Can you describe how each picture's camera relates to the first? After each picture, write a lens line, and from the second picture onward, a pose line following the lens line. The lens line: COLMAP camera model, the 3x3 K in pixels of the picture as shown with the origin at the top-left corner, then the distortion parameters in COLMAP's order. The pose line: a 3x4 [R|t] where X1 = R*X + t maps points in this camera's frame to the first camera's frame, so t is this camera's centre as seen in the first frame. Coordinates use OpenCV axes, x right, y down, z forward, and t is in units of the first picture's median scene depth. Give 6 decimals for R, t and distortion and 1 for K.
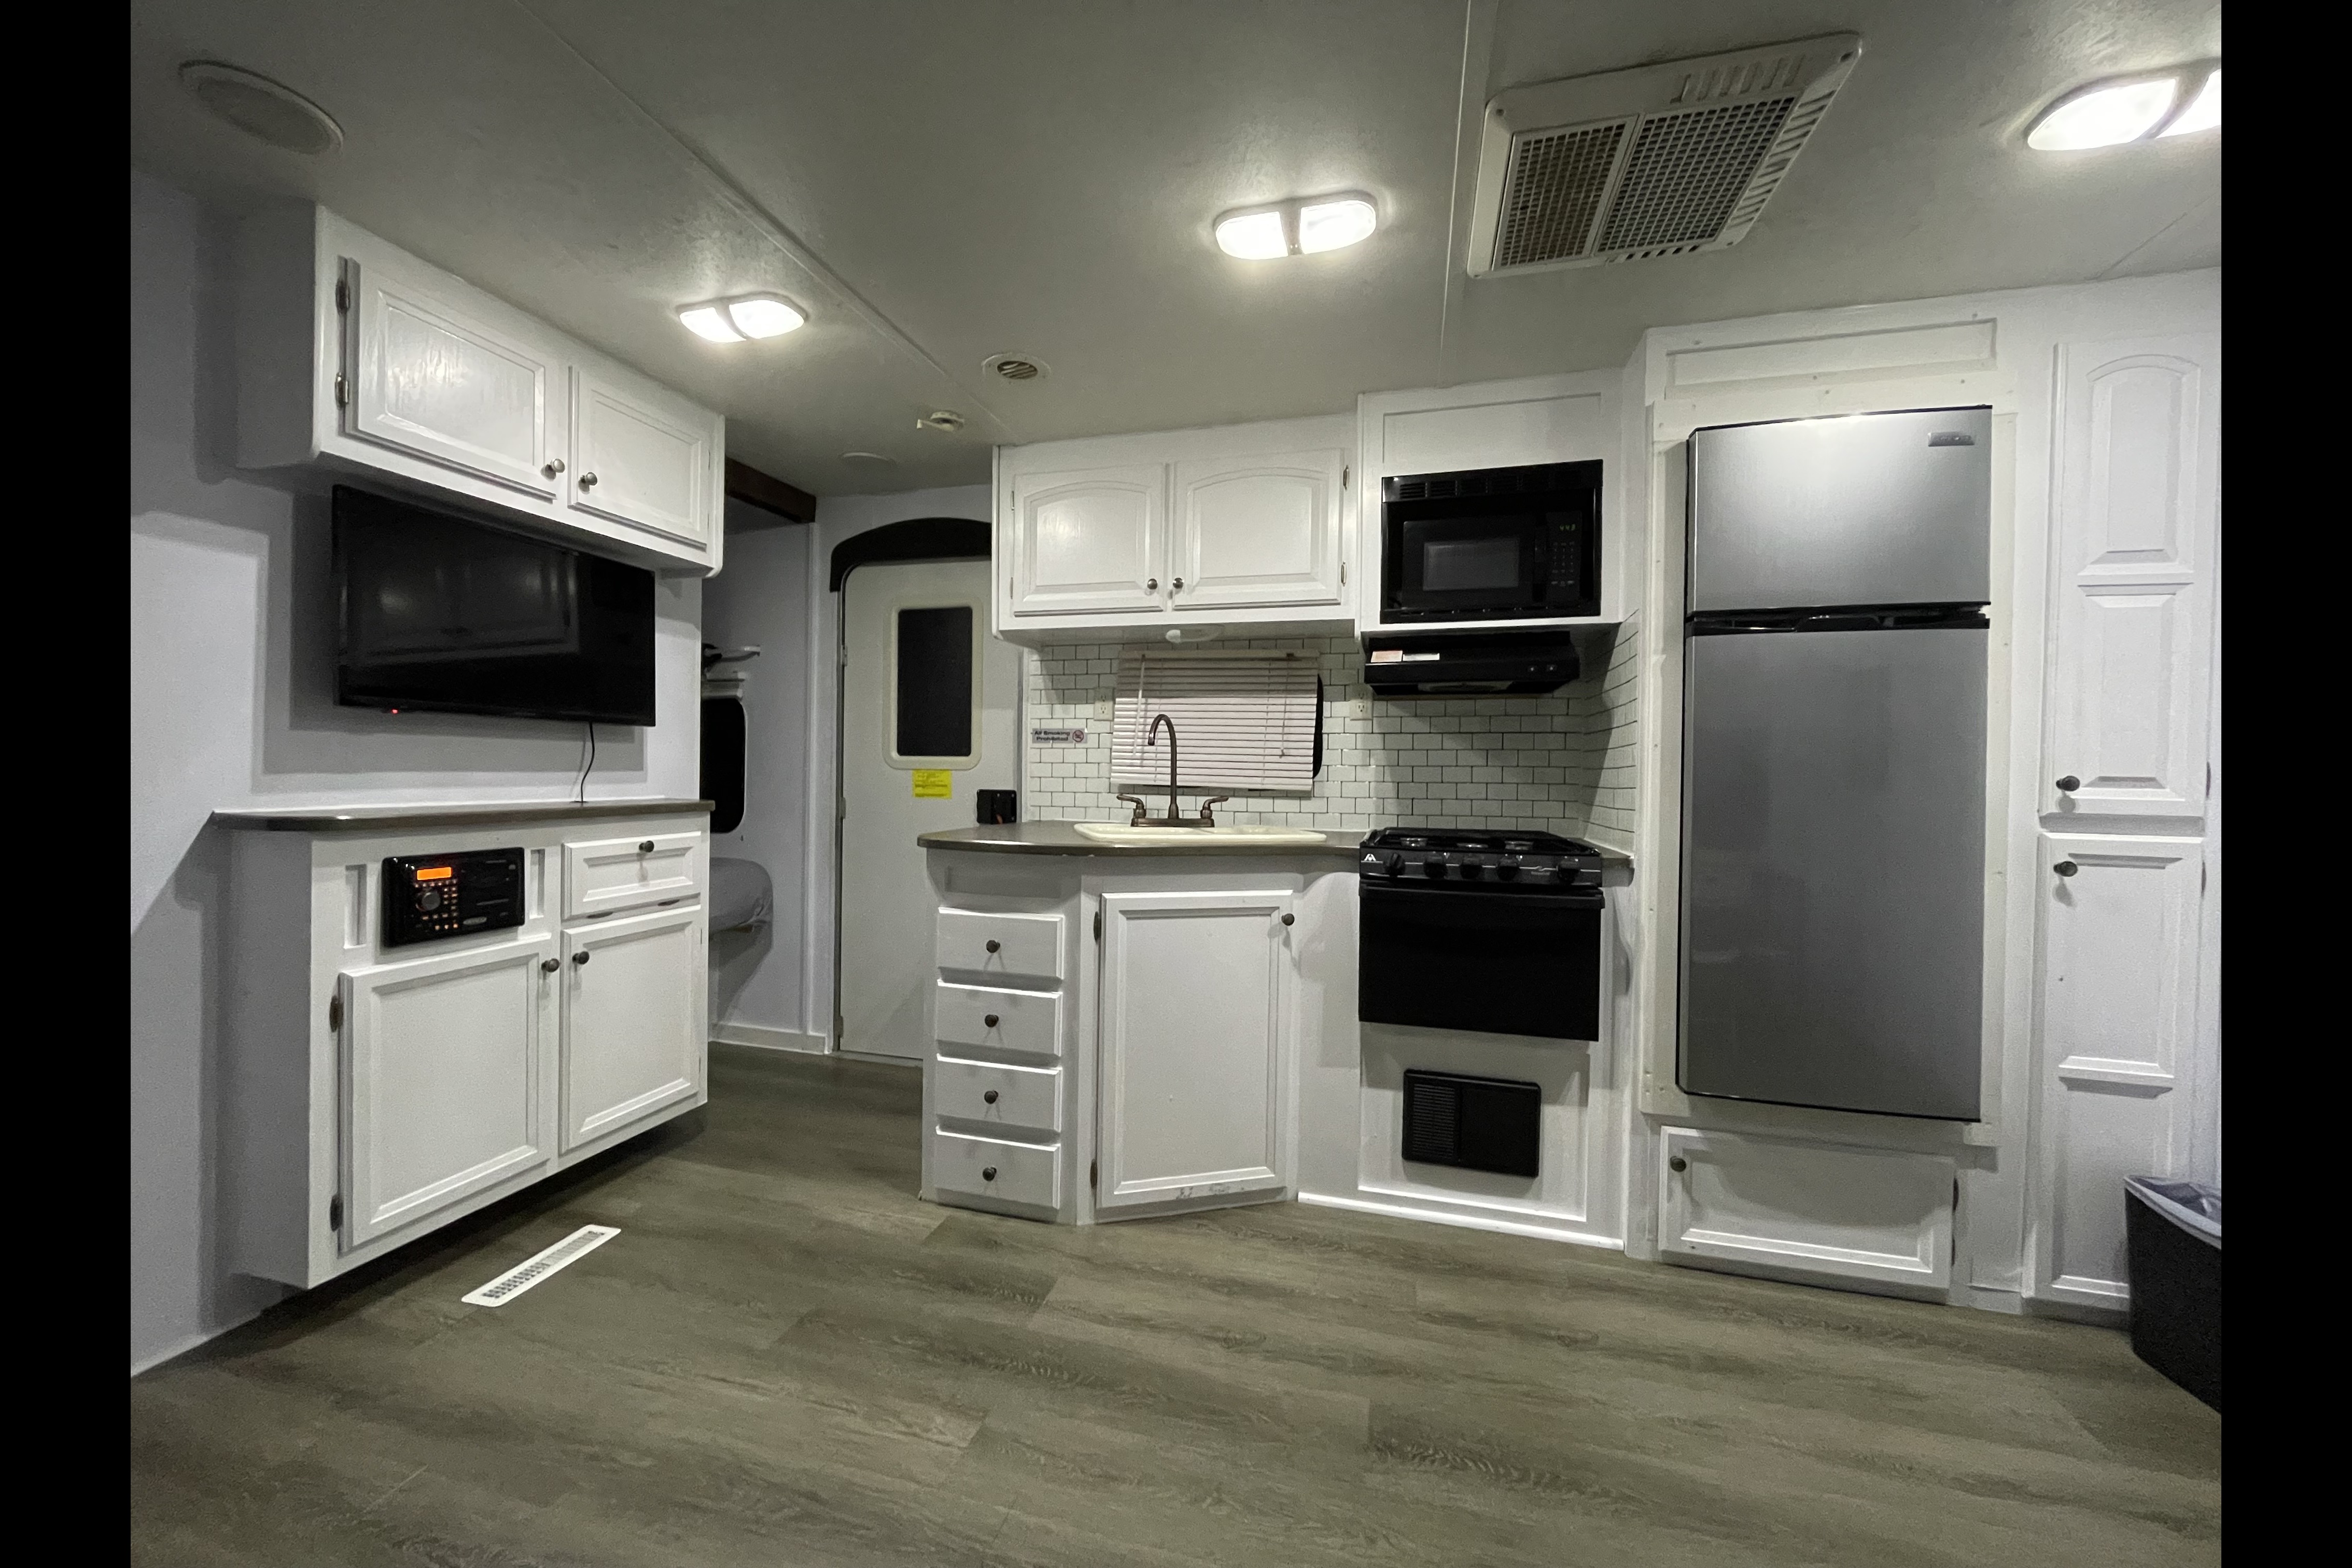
lens RADIAL K [[849.3, 0, 1176.0], [0, 849.3, 775.0], [0, 0, 1]] dist [-0.002284, -0.000590]
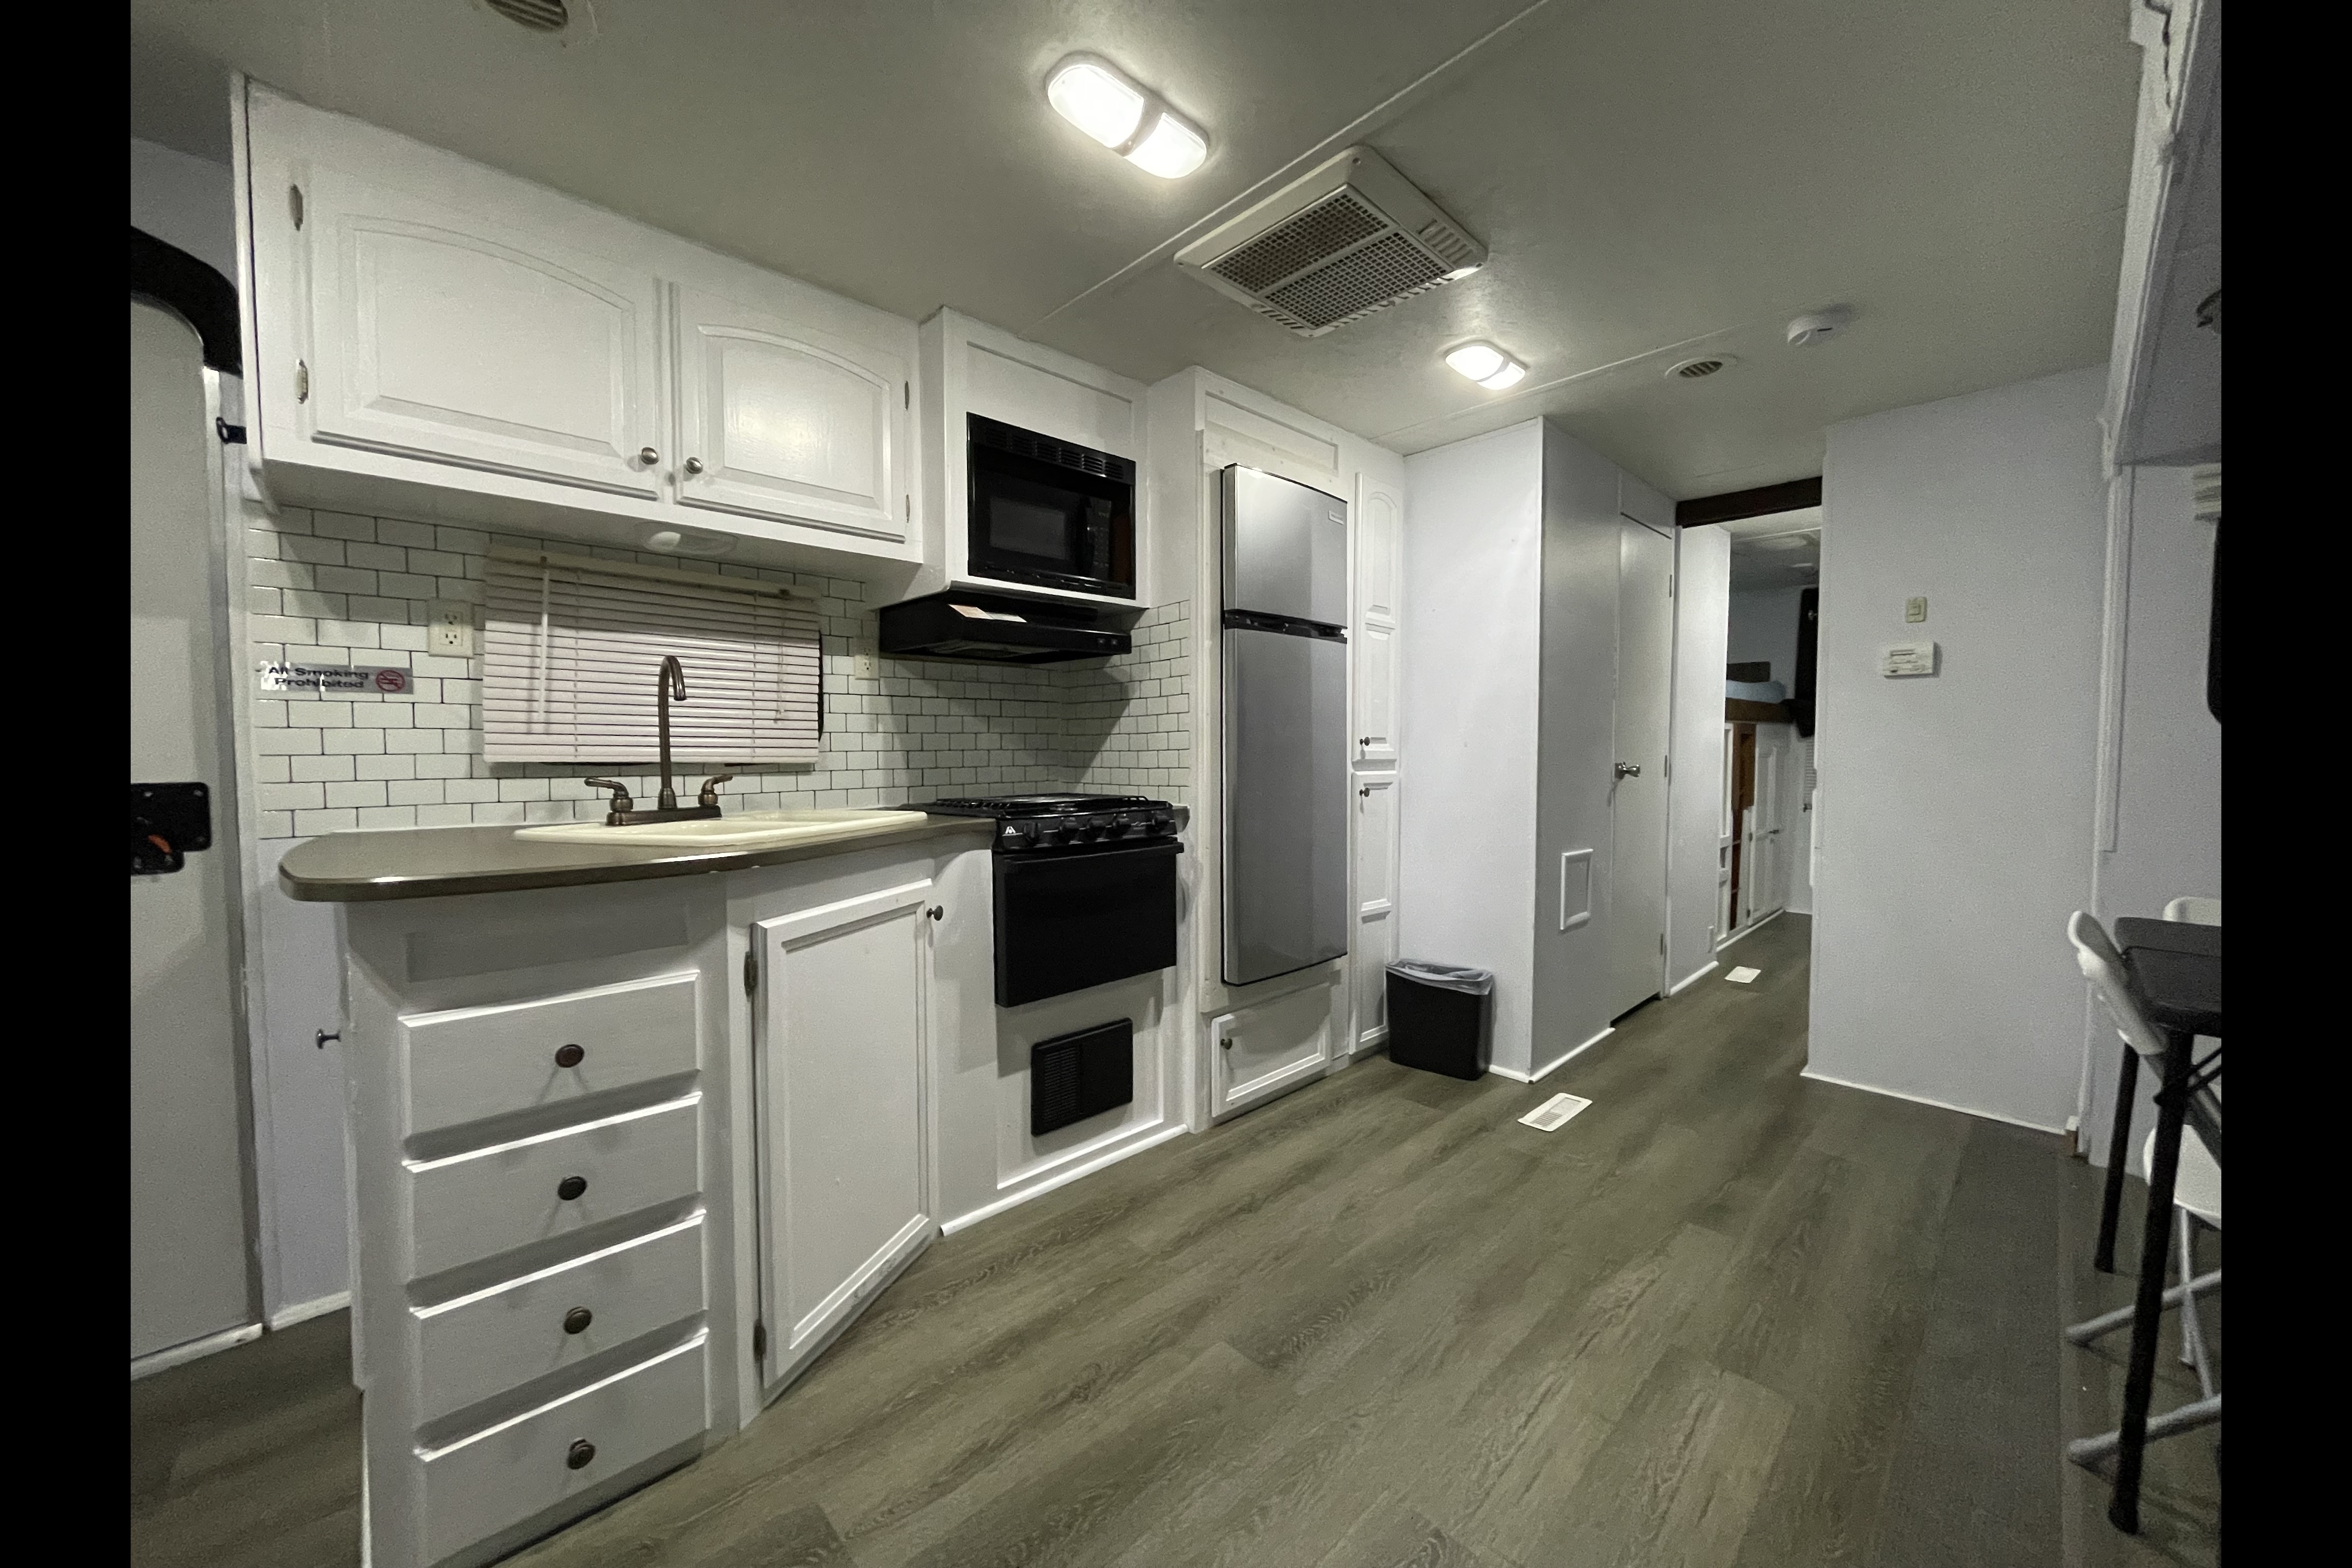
lens RADIAL K [[849.3, 0, 1171.7], [0, 849.3, 776.0], [0, 0, 1]] dist [-0.002284, -0.000590]
pose [[0.517749, -0.042860, 0.854458, -0.477890], [0.014812, 0.999044, 0.041137, 0.002746], [-0.855405, -0.008643, 0.517888, 0.378249]]
